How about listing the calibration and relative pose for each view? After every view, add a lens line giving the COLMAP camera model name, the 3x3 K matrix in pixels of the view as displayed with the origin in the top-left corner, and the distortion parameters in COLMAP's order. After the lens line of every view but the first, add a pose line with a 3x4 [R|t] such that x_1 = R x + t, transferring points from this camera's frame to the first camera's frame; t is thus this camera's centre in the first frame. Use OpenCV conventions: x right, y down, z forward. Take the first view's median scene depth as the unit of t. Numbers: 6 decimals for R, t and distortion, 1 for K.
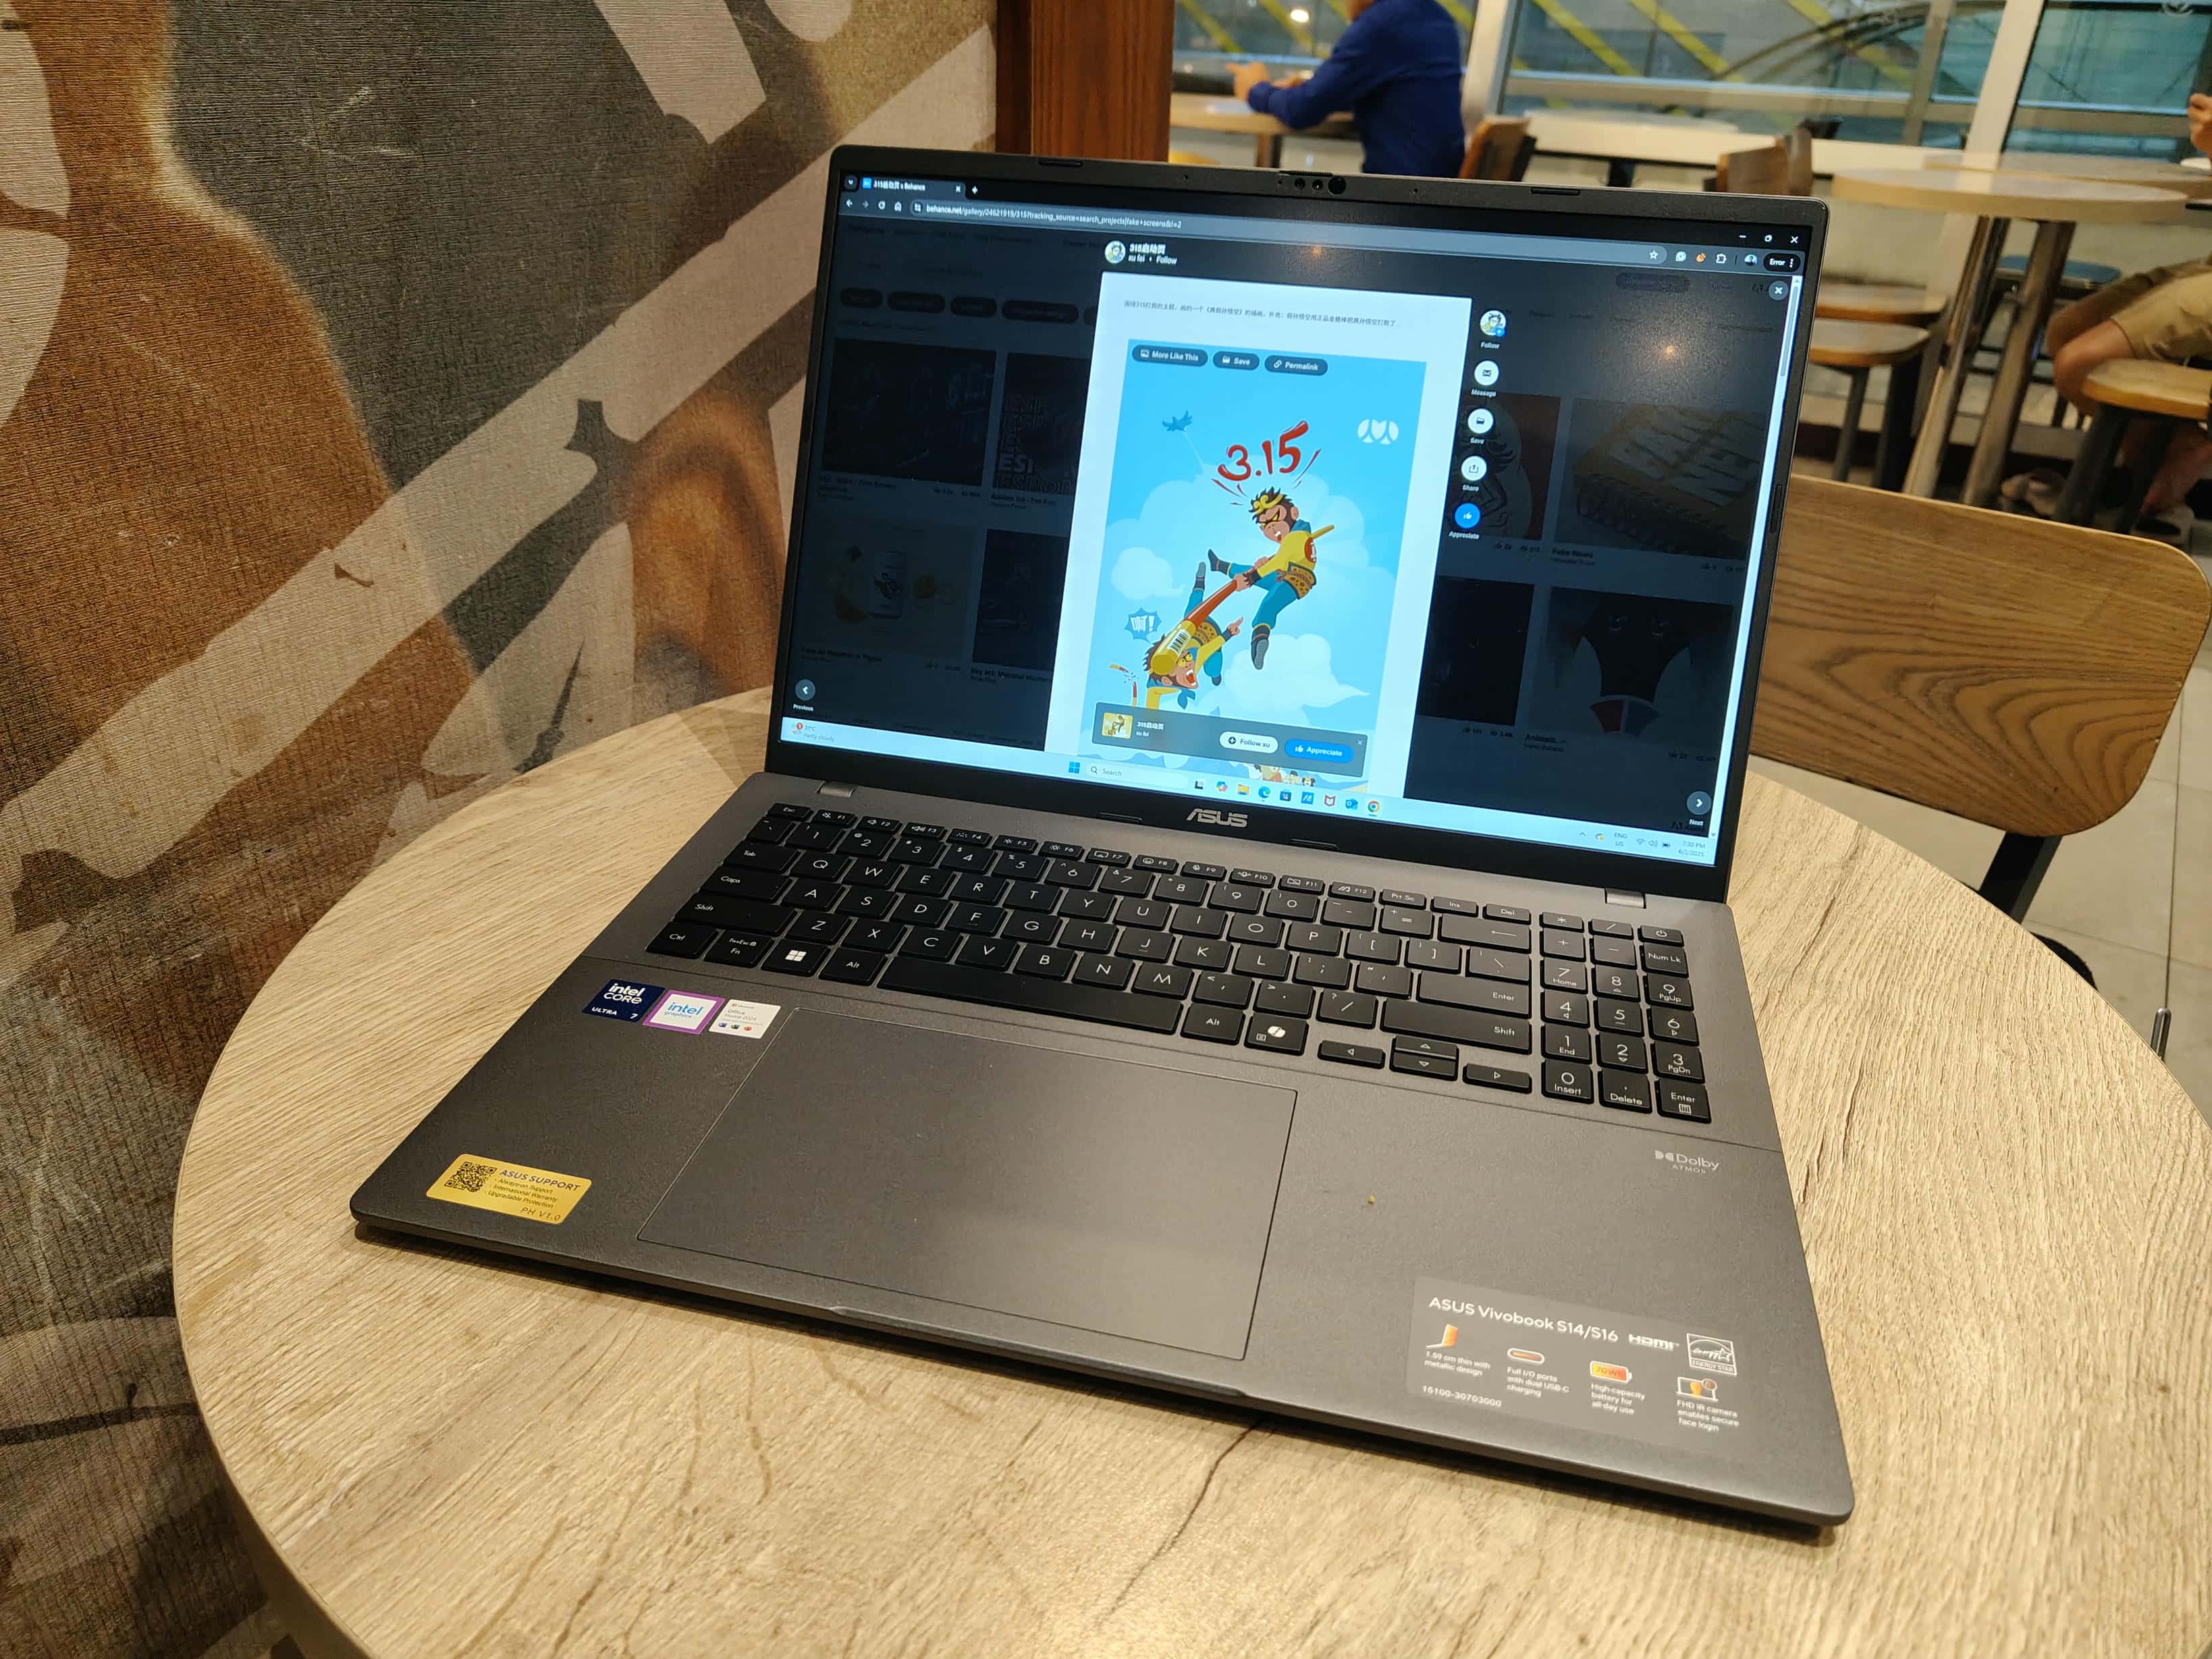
lens RADIAL K [[1543.0, 0, 1152.2], [0, 1543.0, 820.9], [0, 0, 1]] dist [0.007808, -0.003753]
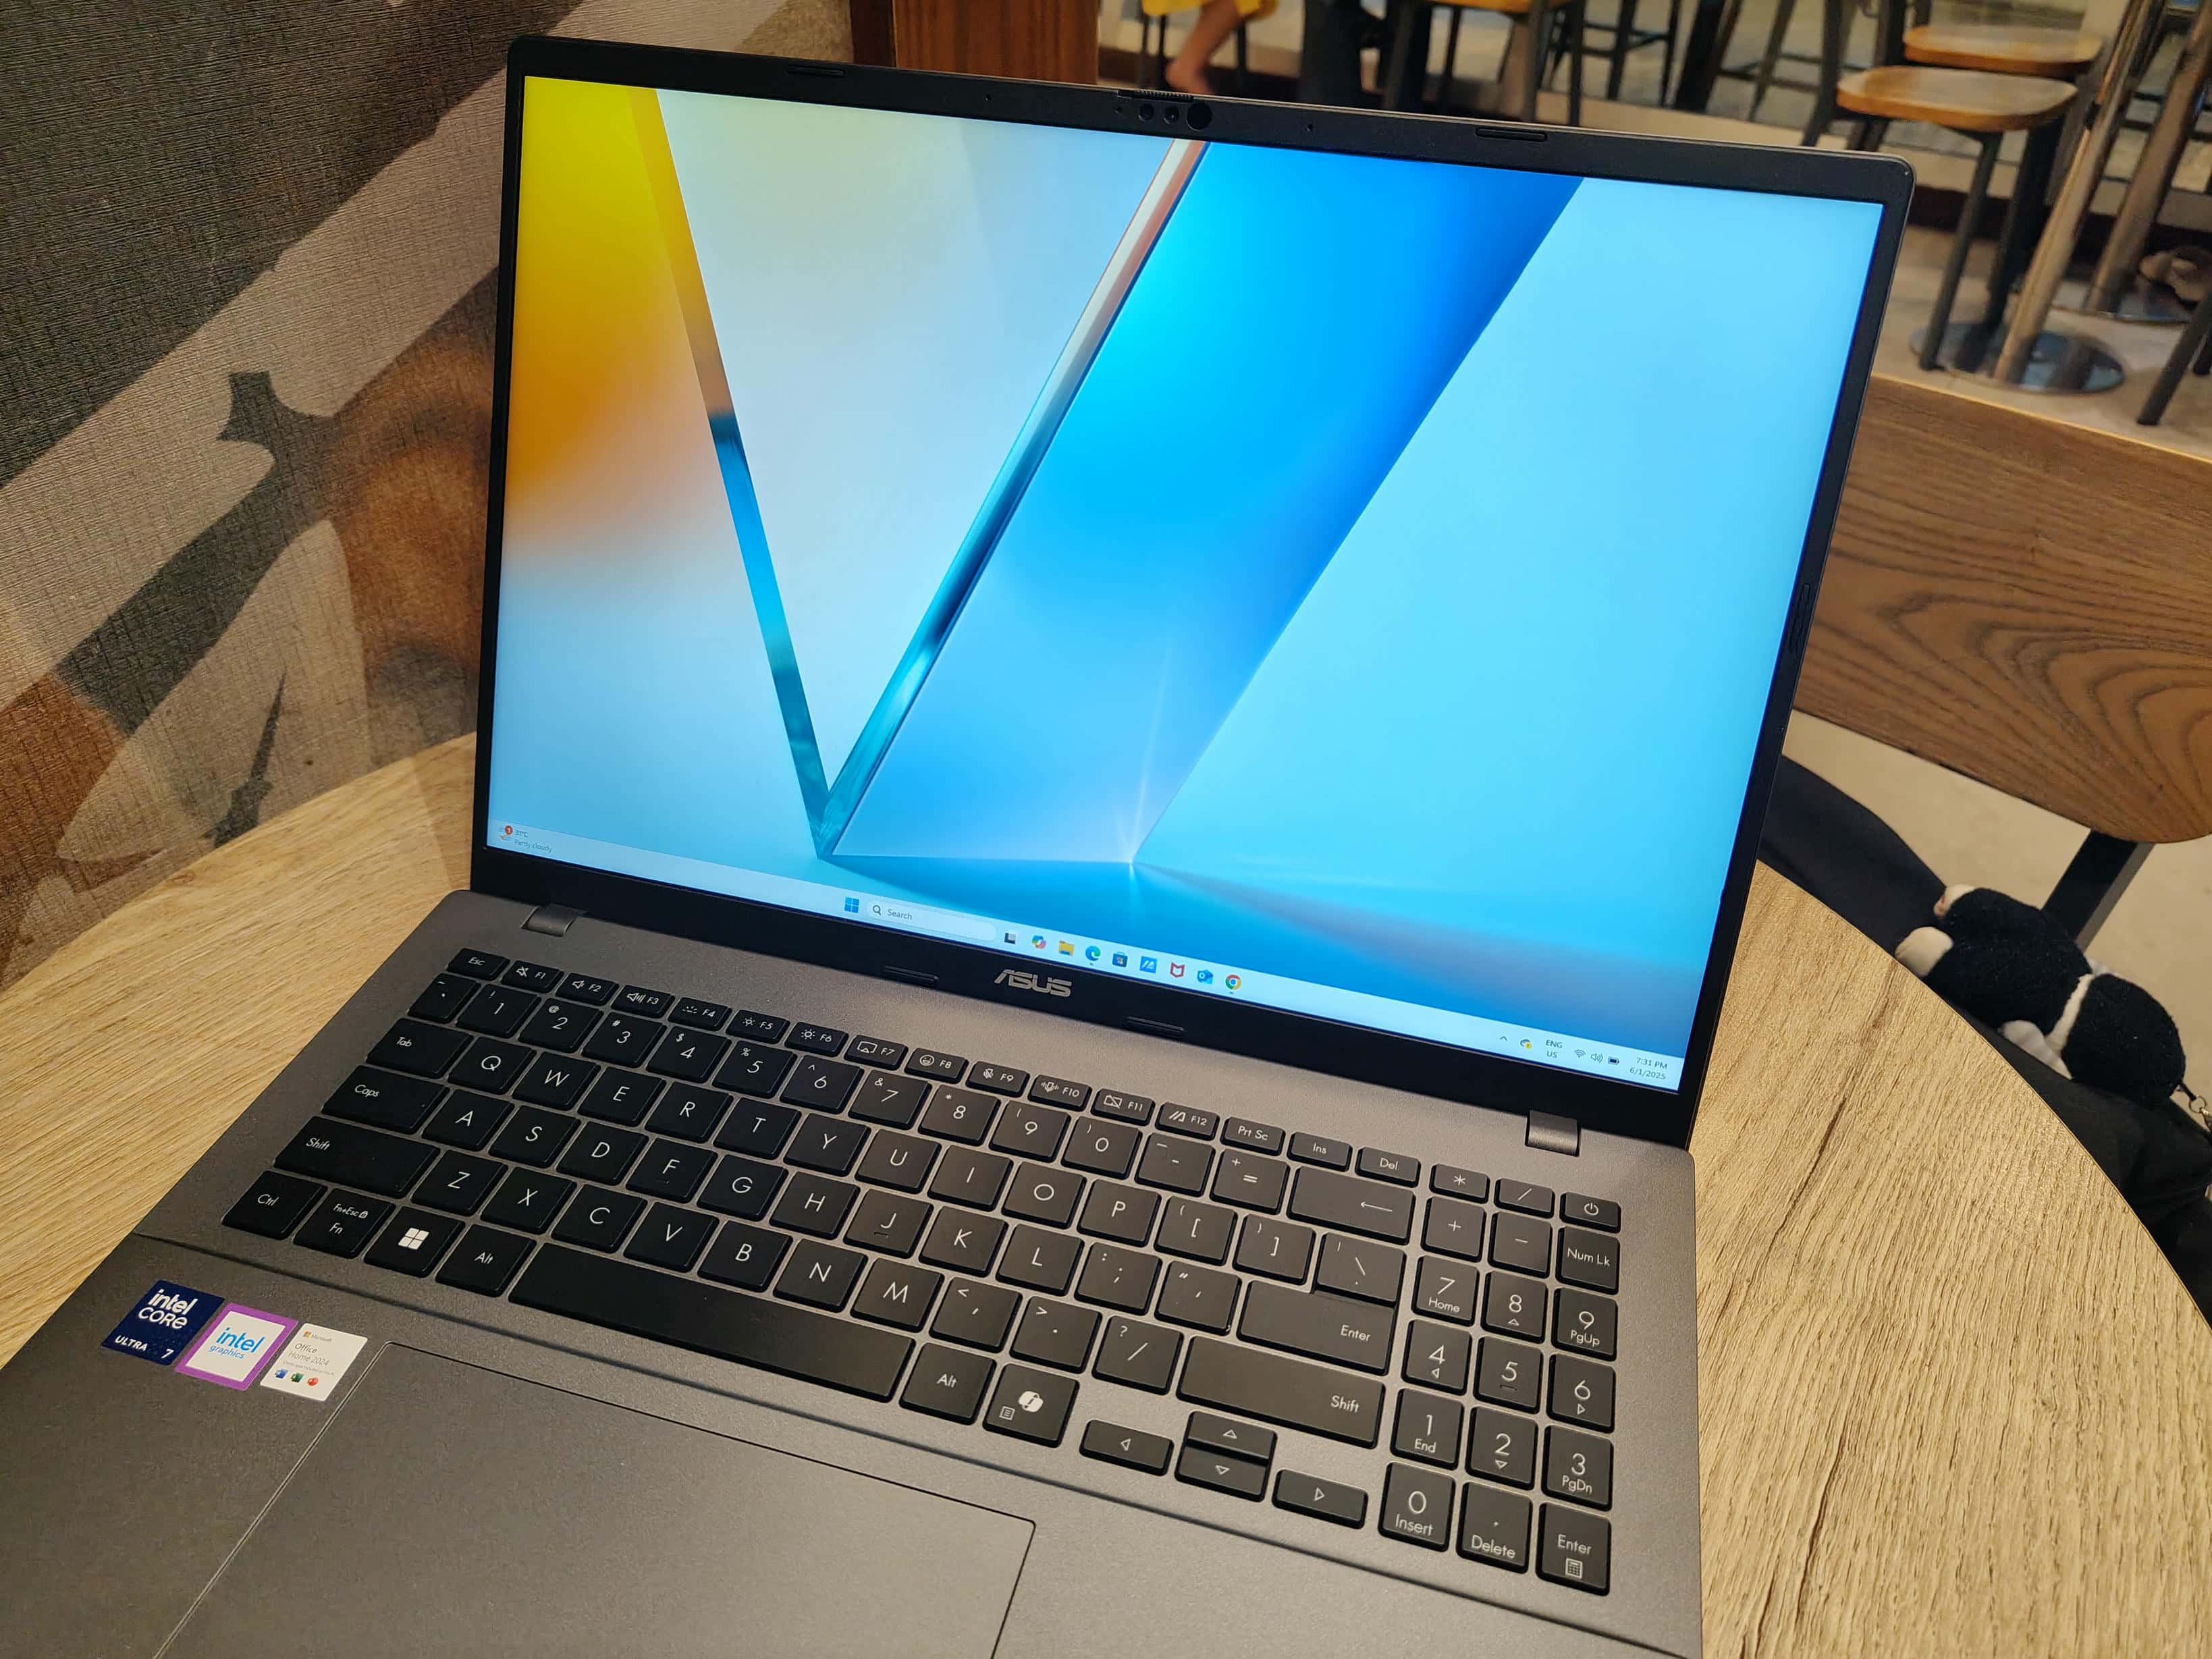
lens RADIAL K [[1543.0, 0, 1152.2], [0, 1543.0, 820.9], [0, 0, 1]] dist [0.007808, -0.003753]
pose [[0.998916, 0.024510, -0.039573, 0.120928], [-0.018010, 0.987440, 0.156967, -0.189087], [0.042923, -0.156084, 0.986811, 0.241906]]
